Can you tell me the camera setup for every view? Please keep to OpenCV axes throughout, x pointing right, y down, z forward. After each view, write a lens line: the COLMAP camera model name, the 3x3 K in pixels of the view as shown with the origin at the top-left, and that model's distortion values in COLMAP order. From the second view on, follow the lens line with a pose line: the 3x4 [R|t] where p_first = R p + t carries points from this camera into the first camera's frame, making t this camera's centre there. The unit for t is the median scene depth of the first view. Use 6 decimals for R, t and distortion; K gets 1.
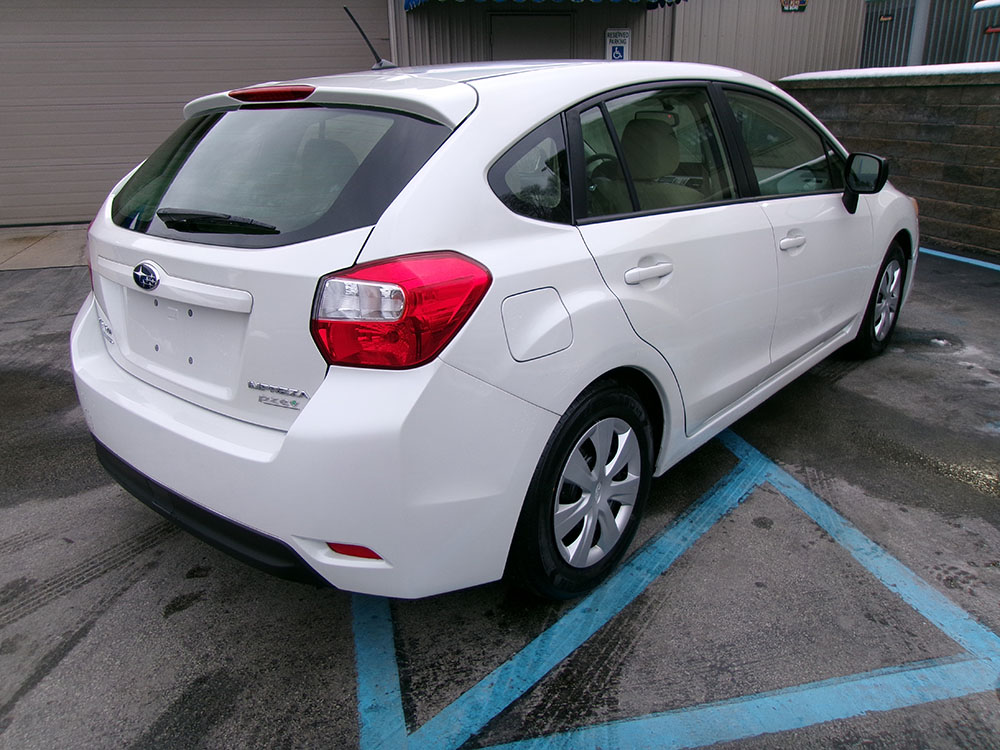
lens RADIAL K [[771.4, 0, 494.9], [0, 771.4, 372.8], [0, 0, 1]] dist [0.002460, 0.007602]
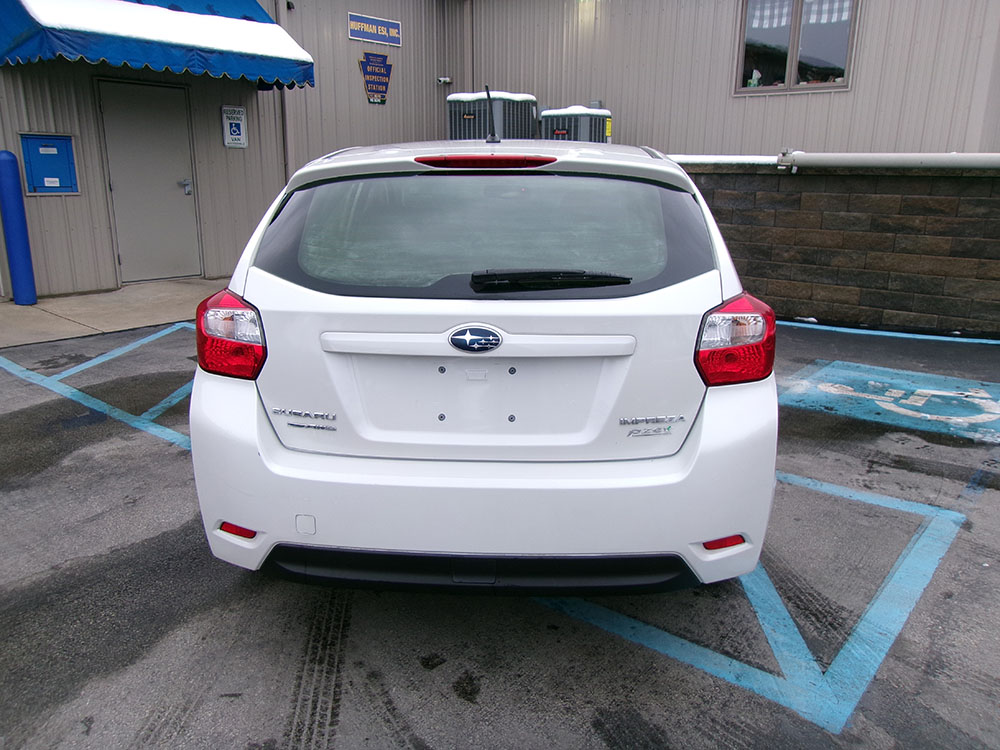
lens RADIAL K [[772.1, 0, 498.7], [0, 772.1, 373.9], [0, 0, 1]] dist [-0.037744, 0.067481]
pose [[0.785572, -0.129358, 0.605097, -0.788639], [0.183689, 0.982574, -0.028420, -0.037240], [-0.590876, 0.133476, 0.795644, 0.163175]]
